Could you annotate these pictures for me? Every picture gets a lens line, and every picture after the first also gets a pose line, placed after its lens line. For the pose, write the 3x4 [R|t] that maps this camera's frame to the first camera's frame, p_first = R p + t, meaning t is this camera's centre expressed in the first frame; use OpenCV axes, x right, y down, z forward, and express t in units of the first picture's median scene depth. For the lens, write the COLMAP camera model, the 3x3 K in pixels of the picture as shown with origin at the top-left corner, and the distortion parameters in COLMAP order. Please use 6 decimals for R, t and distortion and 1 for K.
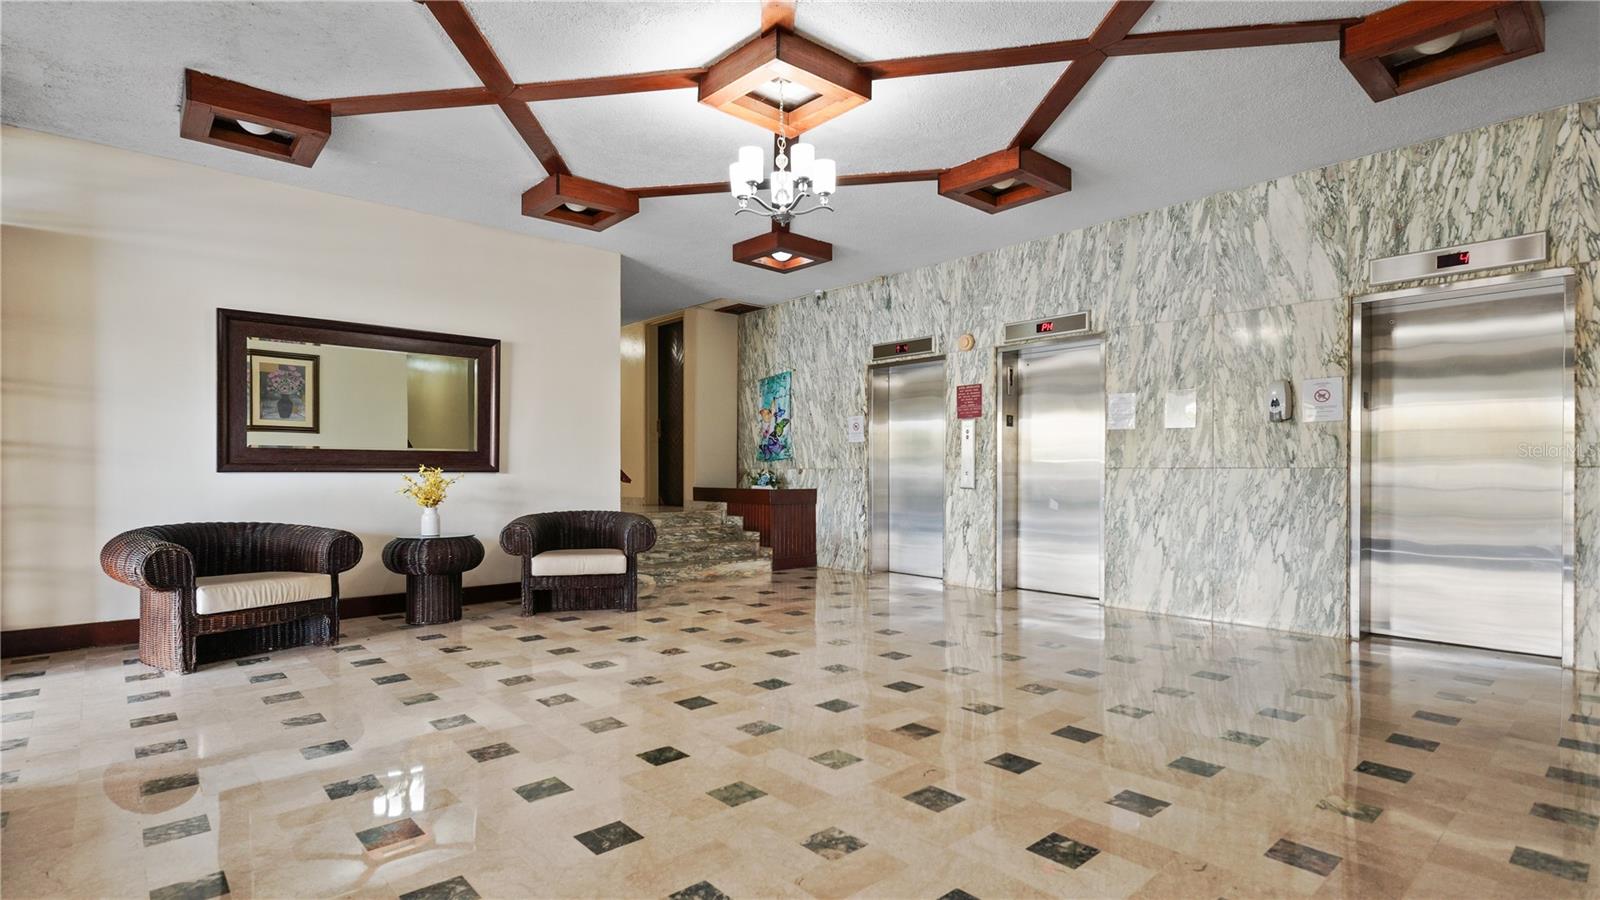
lens RADIAL K [[782.0, 0, 802.2], [0, 782.0, 460.5], [0, 0, 1]] dist [0.013308, -0.001057]
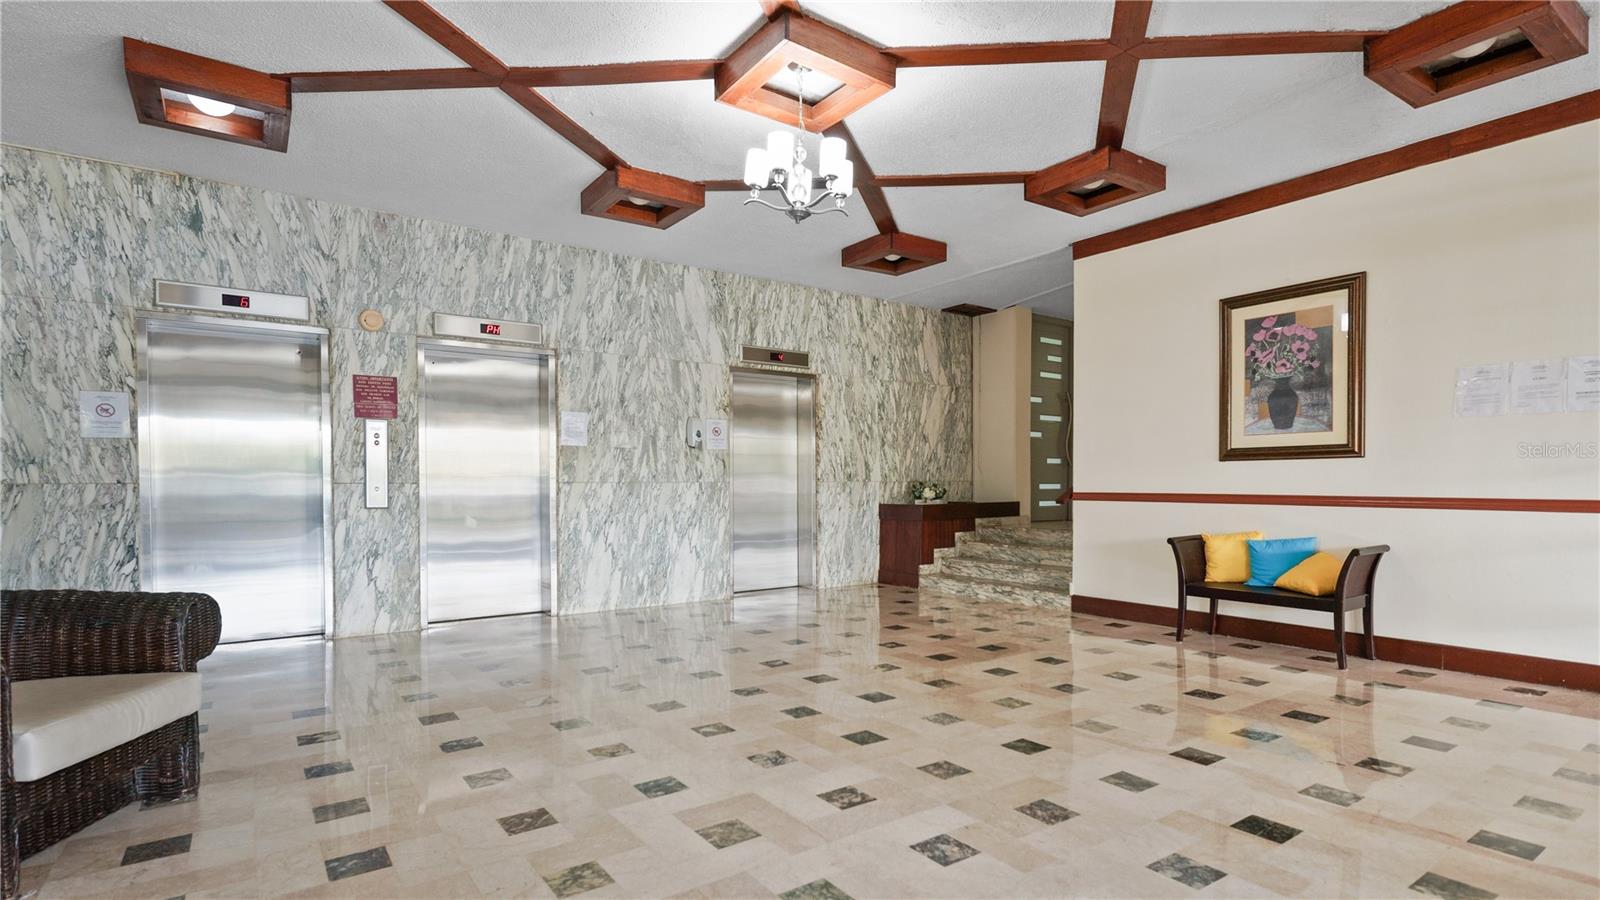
lens RADIAL K [[782.0, 0, 819.2], [0, 782.0, 487.1], [0, 0, 1]] dist [0.013308, -0.001057]
pose [[0.107137, -0.005163, 0.994231, -0.631651], [-0.009039, 0.999940, 0.006166, 0.006793], [-0.994203, -0.009648, 0.107084, 0.576124]]
